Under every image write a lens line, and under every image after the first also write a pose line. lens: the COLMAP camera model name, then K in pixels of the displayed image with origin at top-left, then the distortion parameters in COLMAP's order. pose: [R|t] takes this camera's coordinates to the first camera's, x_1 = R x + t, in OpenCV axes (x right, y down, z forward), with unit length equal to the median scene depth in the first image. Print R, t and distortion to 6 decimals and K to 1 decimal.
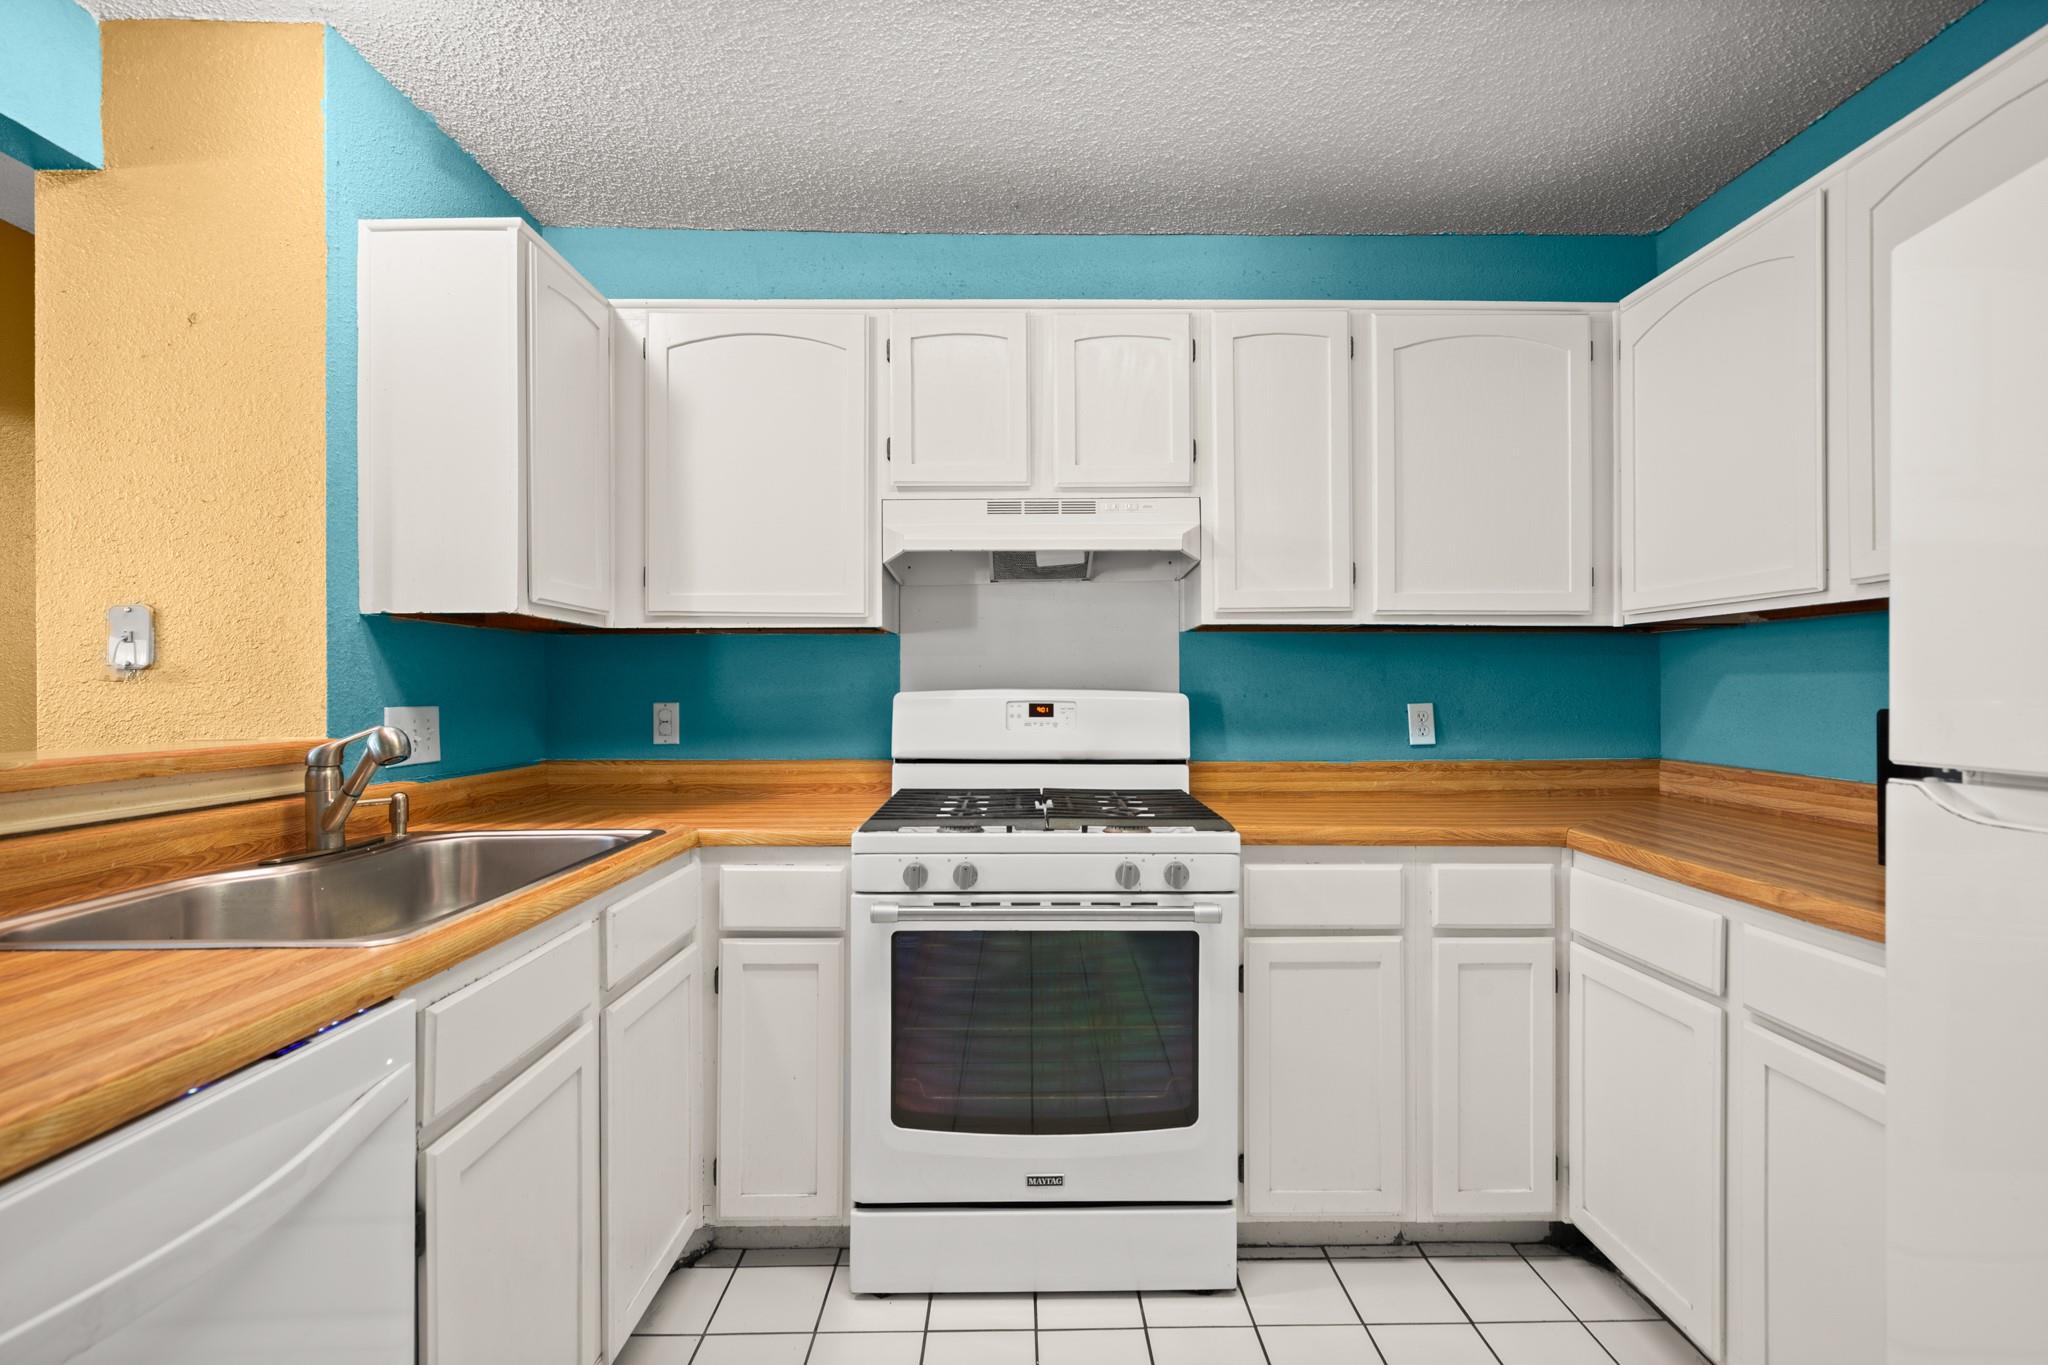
lens RADIAL K [[944.9, 0, 1050.9], [0, 944.9, 686.8], [0, 0, 1]] dist [0.004694, -0.000575]
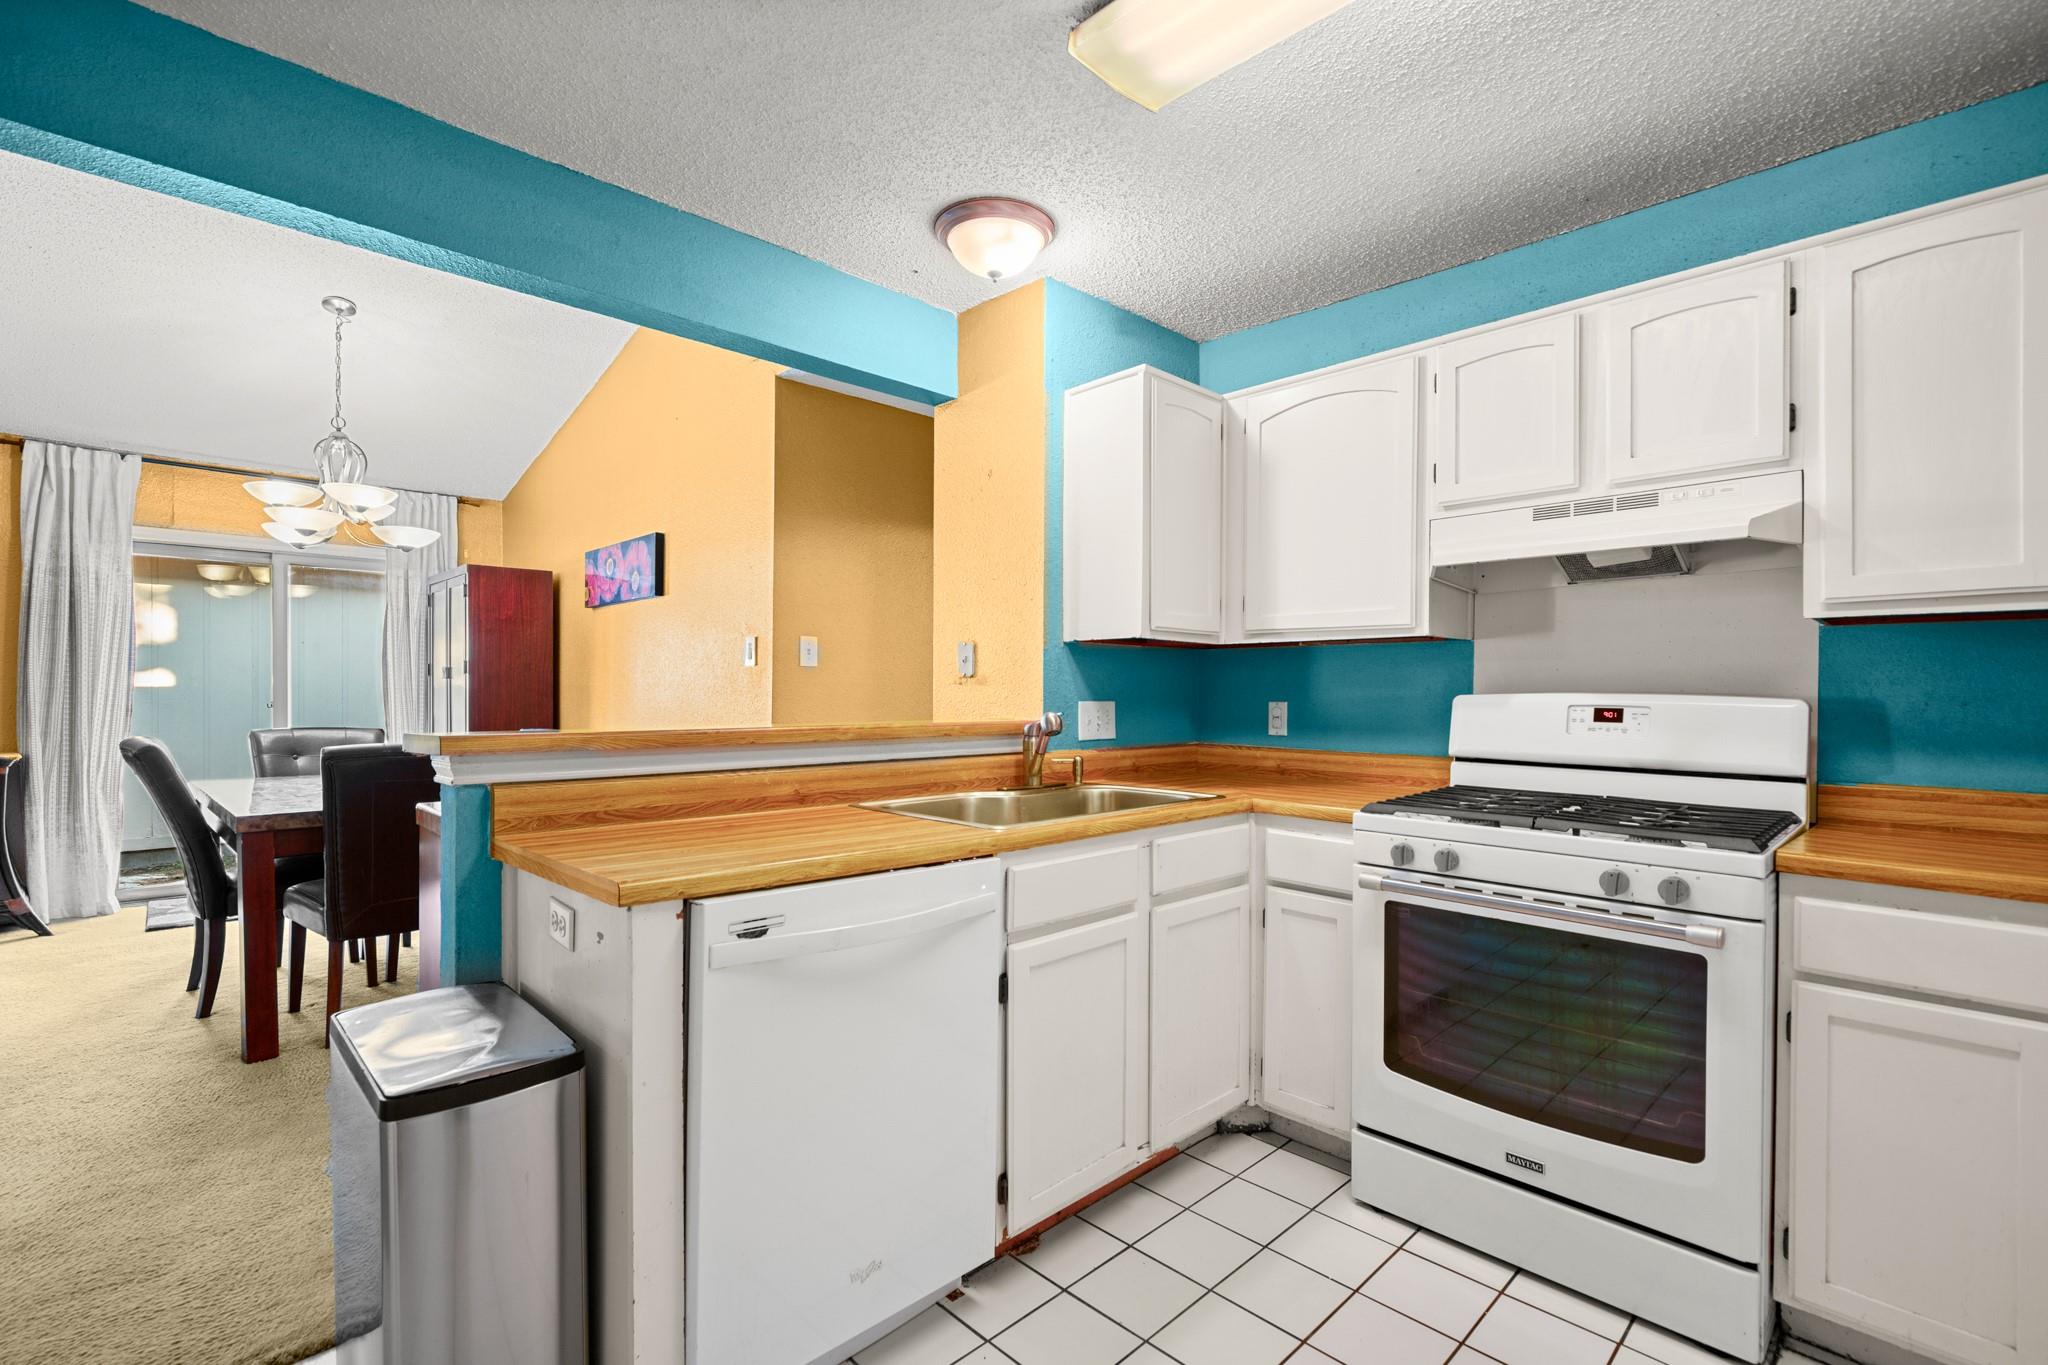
lens RADIAL K [[944.9, 0, 1049.9], [0, 944.9, 689.4], [0, 0, 1]] dist [0.004694, -0.000575]
pose [[0.695985, 0.004570, -0.718042, 0.340543], [-0.005818, 0.999983, 0.000726, 0.001379], [0.718033, 0.003672, 0.695999, -0.095699]]
